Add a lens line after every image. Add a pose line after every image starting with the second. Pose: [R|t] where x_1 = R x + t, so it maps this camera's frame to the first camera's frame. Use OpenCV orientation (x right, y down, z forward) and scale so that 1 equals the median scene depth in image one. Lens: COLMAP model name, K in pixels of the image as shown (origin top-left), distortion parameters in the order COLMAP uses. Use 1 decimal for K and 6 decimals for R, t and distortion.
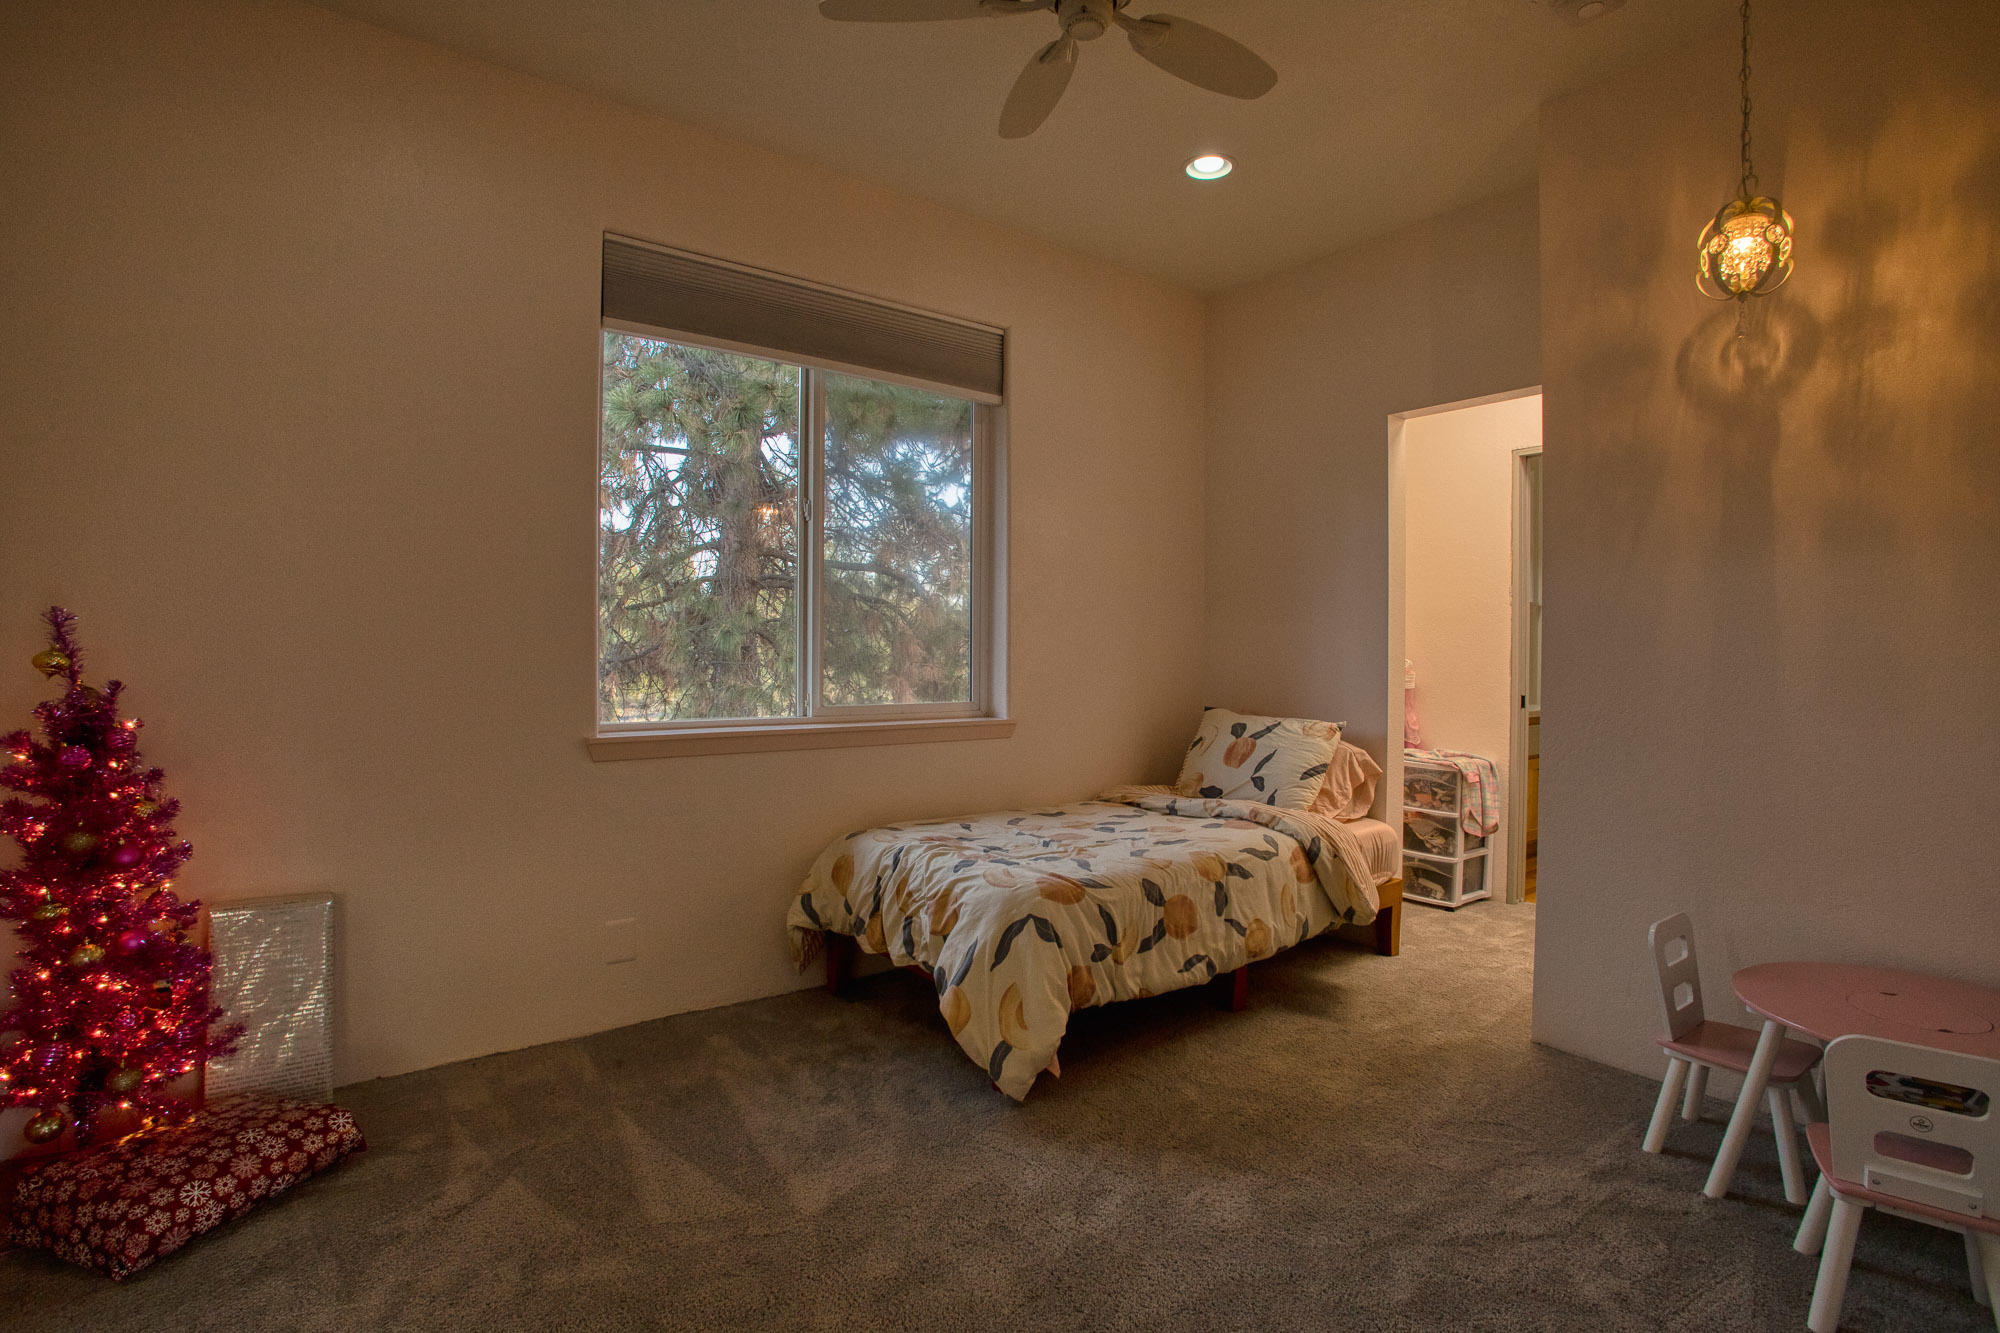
lens RADIAL K [[992.8, 0, 993.5], [0, 992.8, 656.7], [0, 0, 1]] dist [-0.052835, 0.027594]
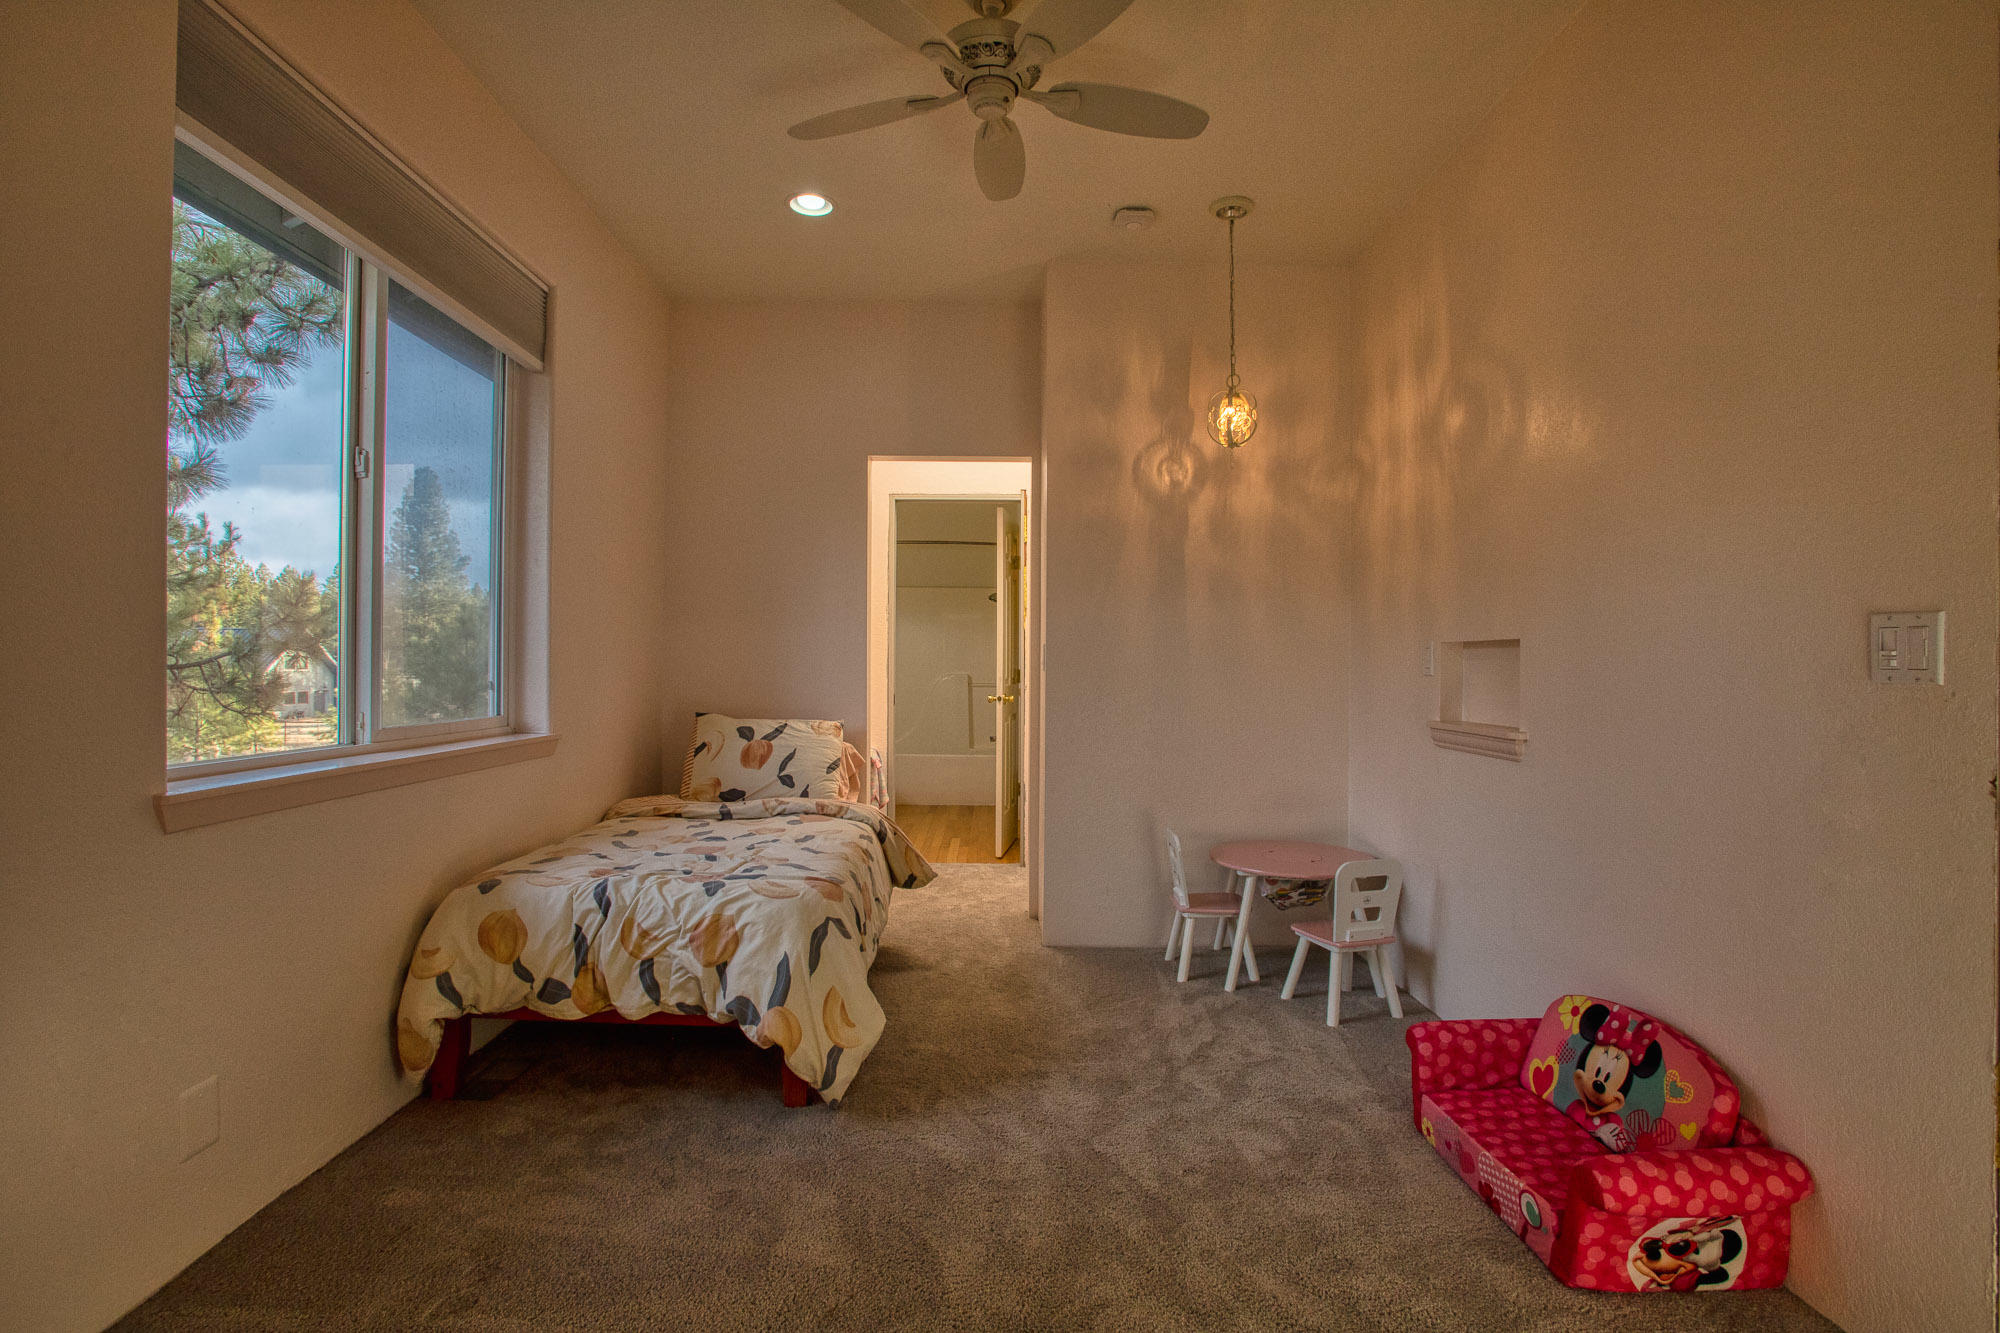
lens RADIAL K [[1010.9, 0, 982.6], [0, 1010.9, 665.5], [0, 0, 1]] dist [-0.064872, 0.056614]
pose [[0.585969, 0.001508, 0.810332, -0.600271], [-0.000851, 0.999999, -0.001246, 0.005752], [-0.810333, 0.000041, 0.585970, 0.237823]]
